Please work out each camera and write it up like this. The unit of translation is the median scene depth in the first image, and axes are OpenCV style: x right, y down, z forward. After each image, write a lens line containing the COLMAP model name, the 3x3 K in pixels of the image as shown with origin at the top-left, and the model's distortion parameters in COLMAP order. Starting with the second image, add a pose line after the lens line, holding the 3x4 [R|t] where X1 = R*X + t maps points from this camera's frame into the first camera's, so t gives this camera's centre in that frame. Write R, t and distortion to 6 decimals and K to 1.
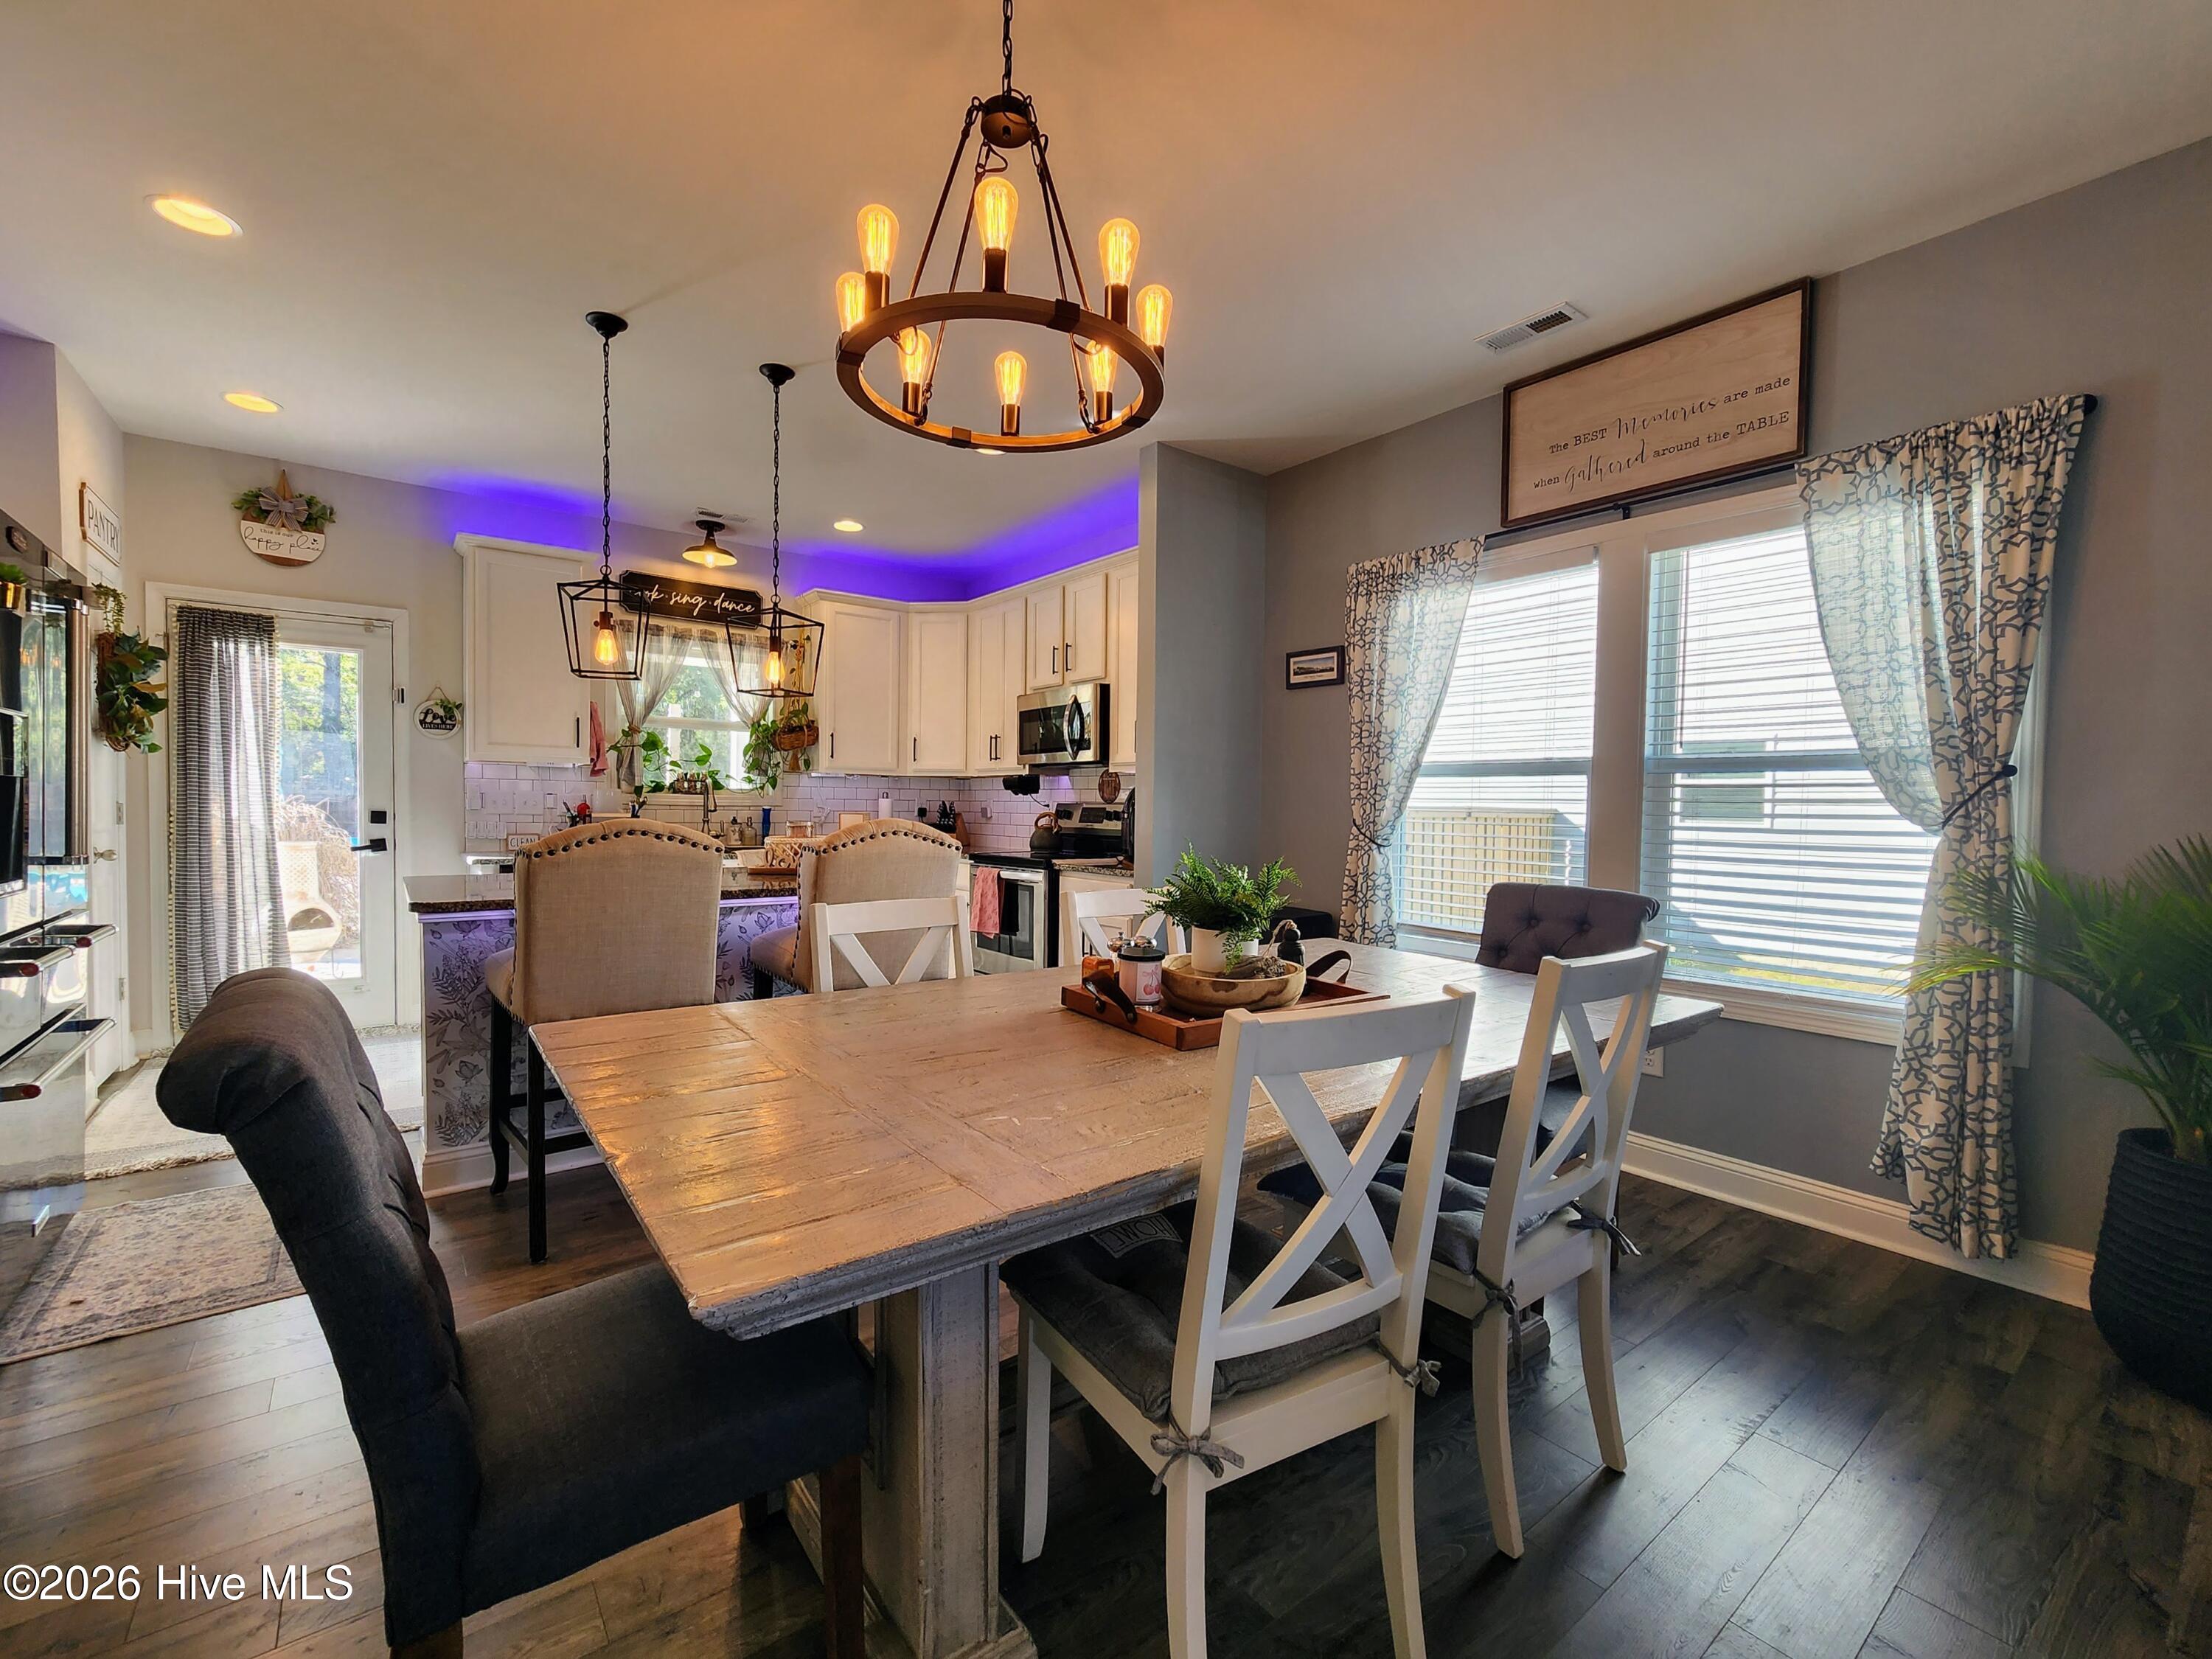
lens RADIAL K [[932.0, 0, 1093.8], [0, 932.0, 829.5], [0, 0, 1]] dist [0.001422, 0.000038]
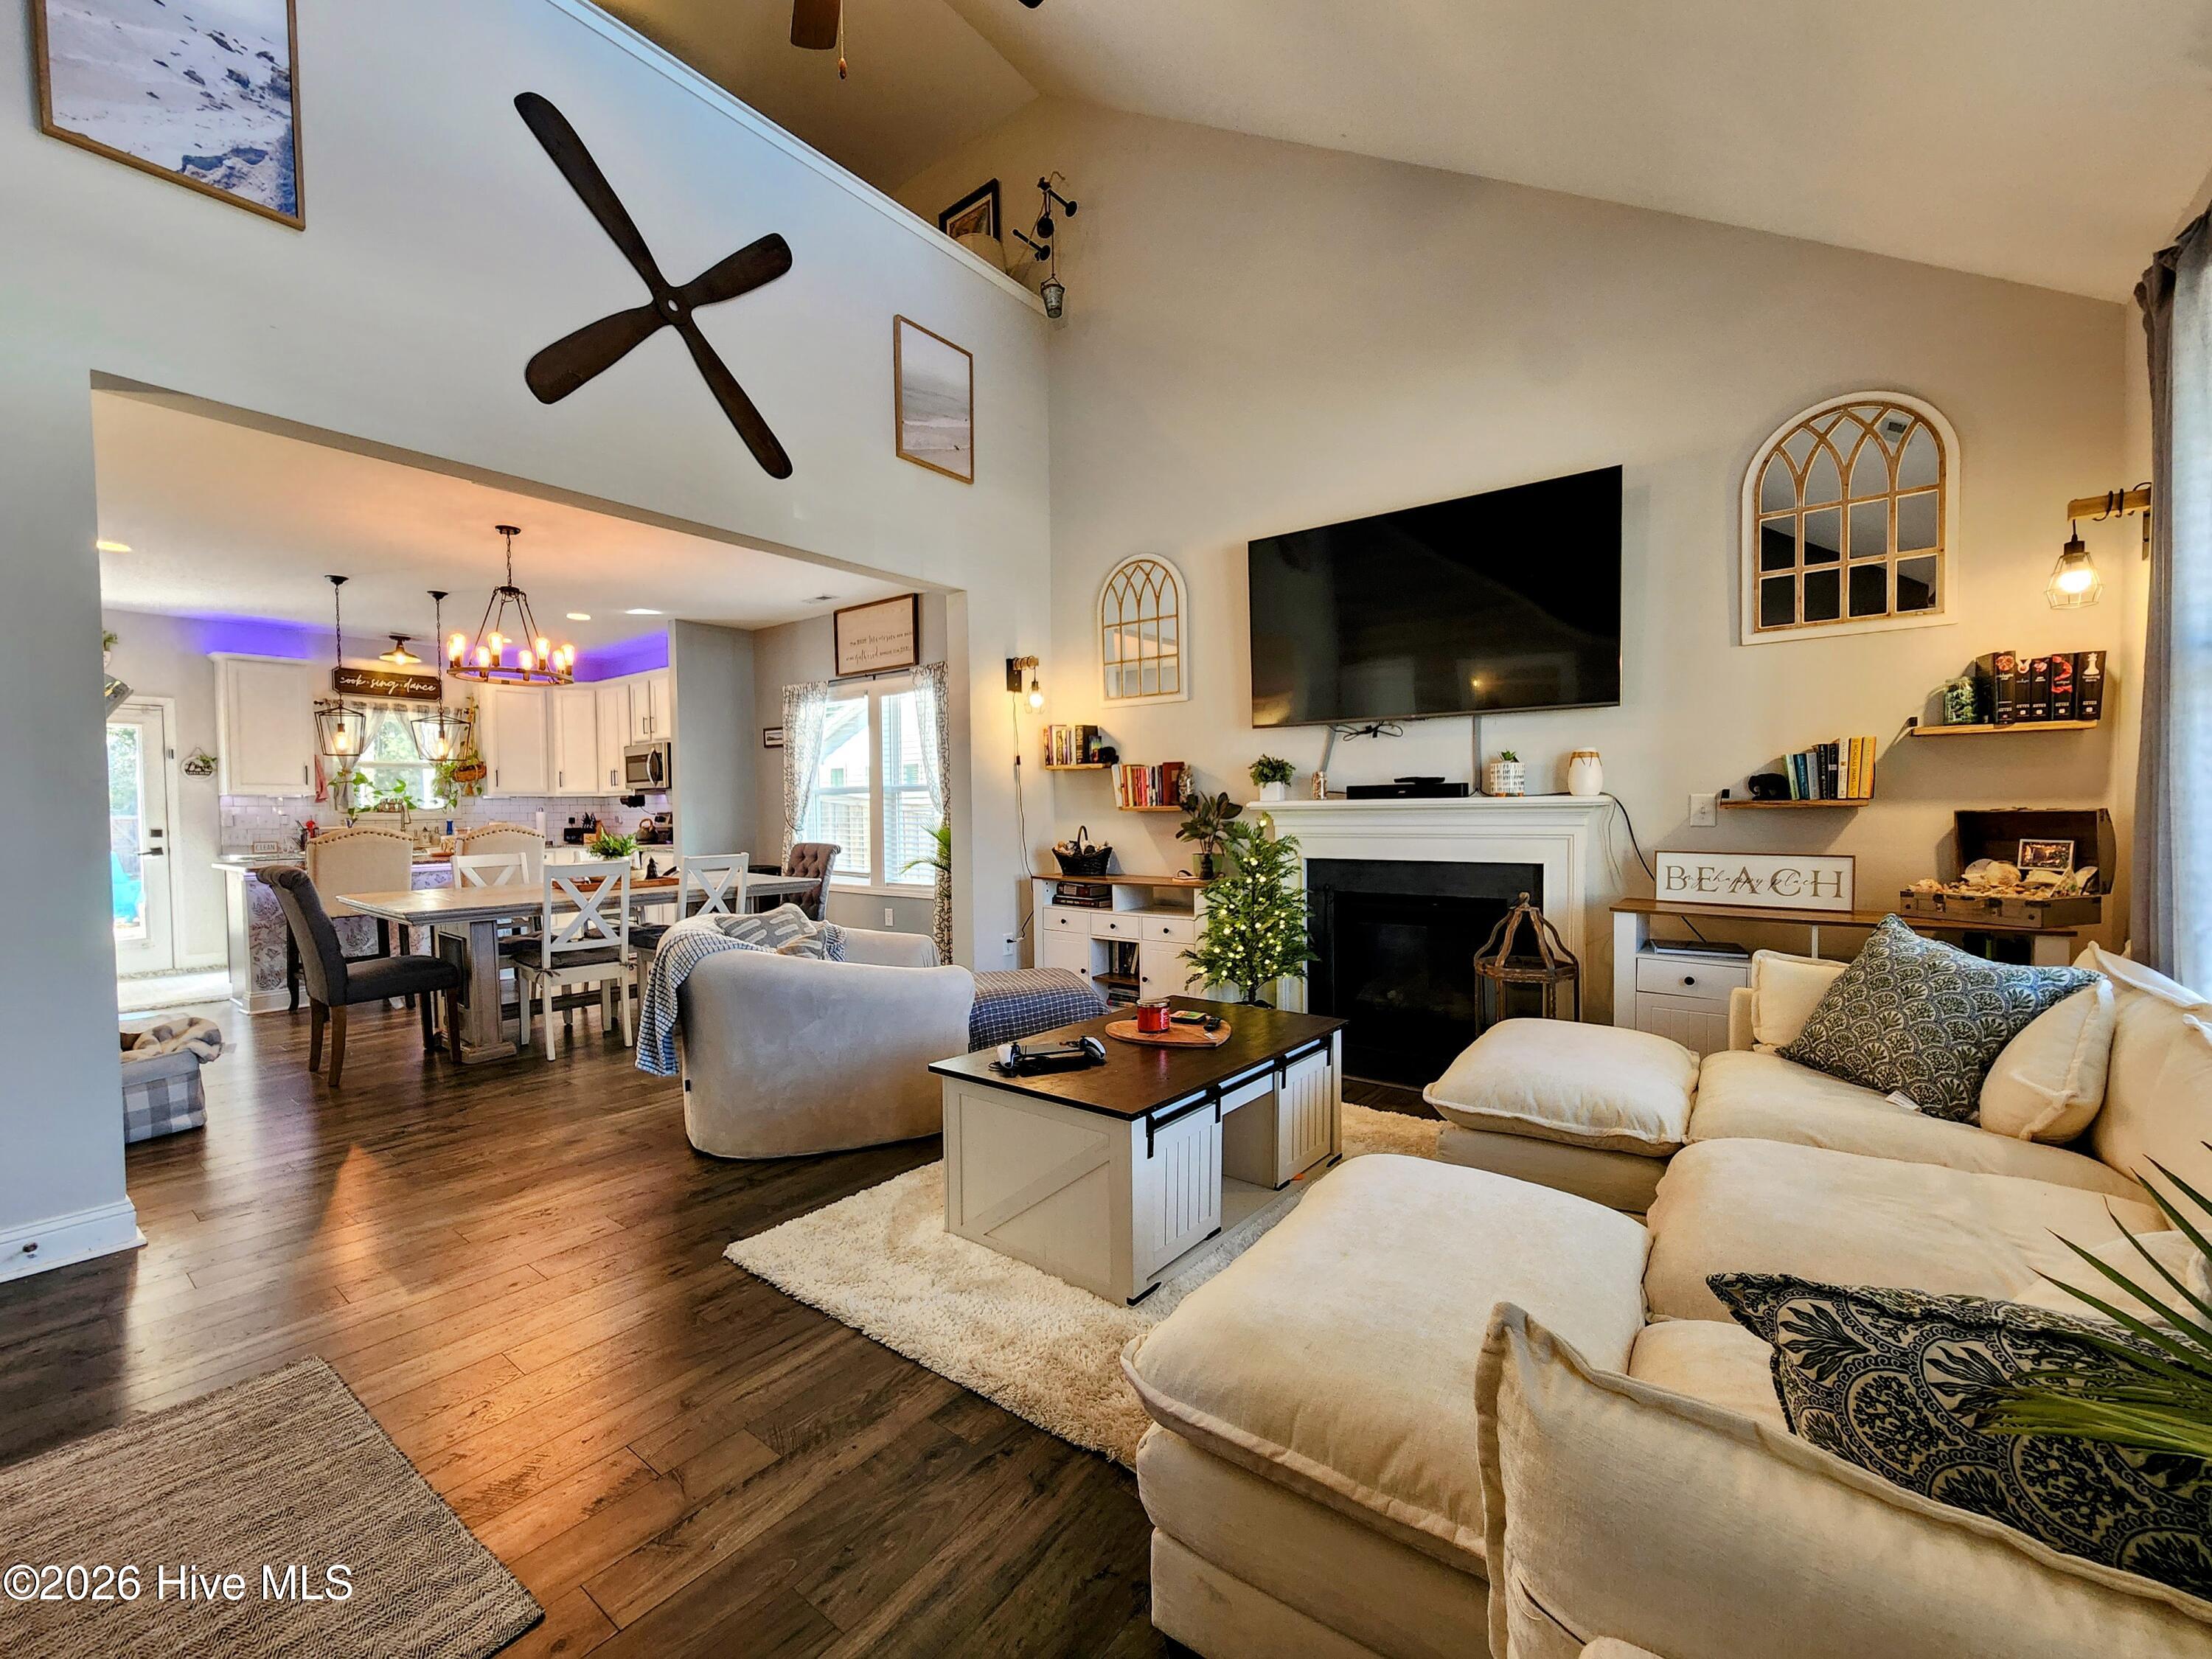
lens RADIAL K [[911.7, 0, 1093.4], [0, 911.7, 834.5], [0, 0, 1]] dist [-0.000659, 0.000308]
pose [[0.967232, -0.032066, 0.251859, 0.327800], [0.030935, 0.999486, 0.008449, 0.022428], [-0.252001, -0.000381, 0.967727, -0.794210]]
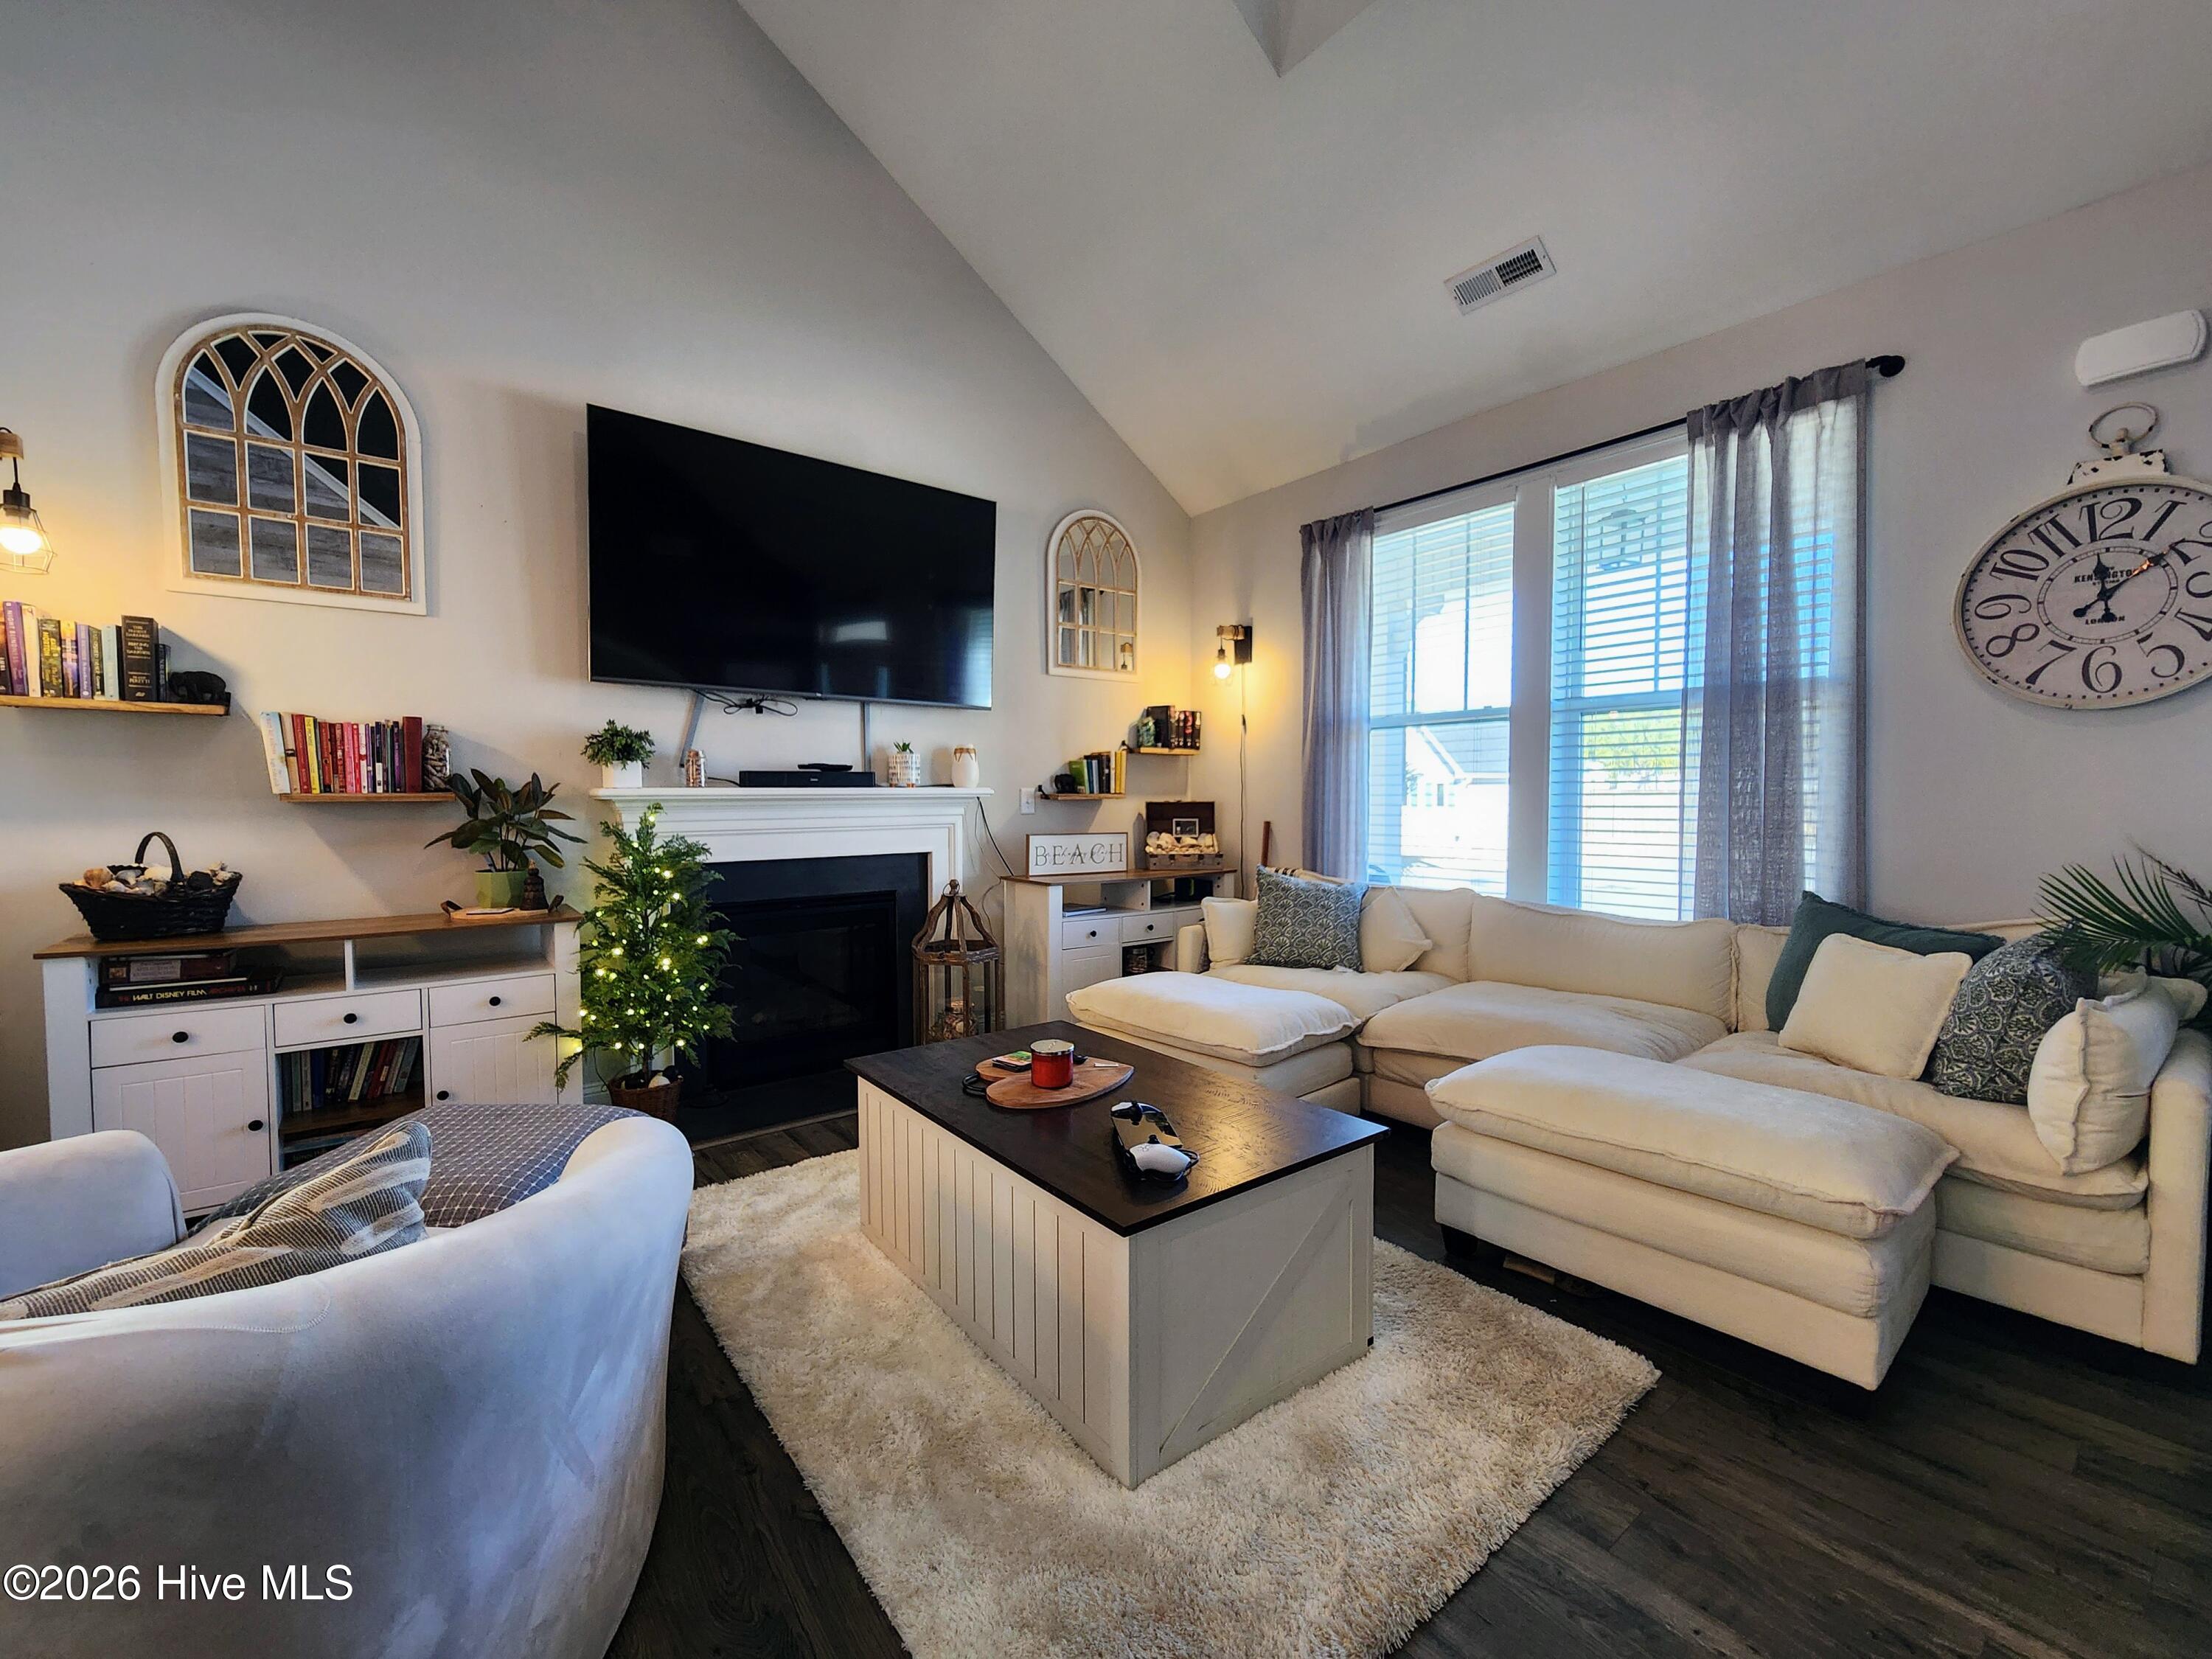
lens RADIAL K [[904.1, 0, 1101.0], [0, 904.1, 832.4], [0, 0, 1]] dist [0.000813, -0.000010]
pose [[-0.015130, -0.058551, 0.998170, 0.045751], [0.024518, 0.997962, 0.058910, 0.001748], [-0.999585, 0.025364, -0.013663, -0.208805]]
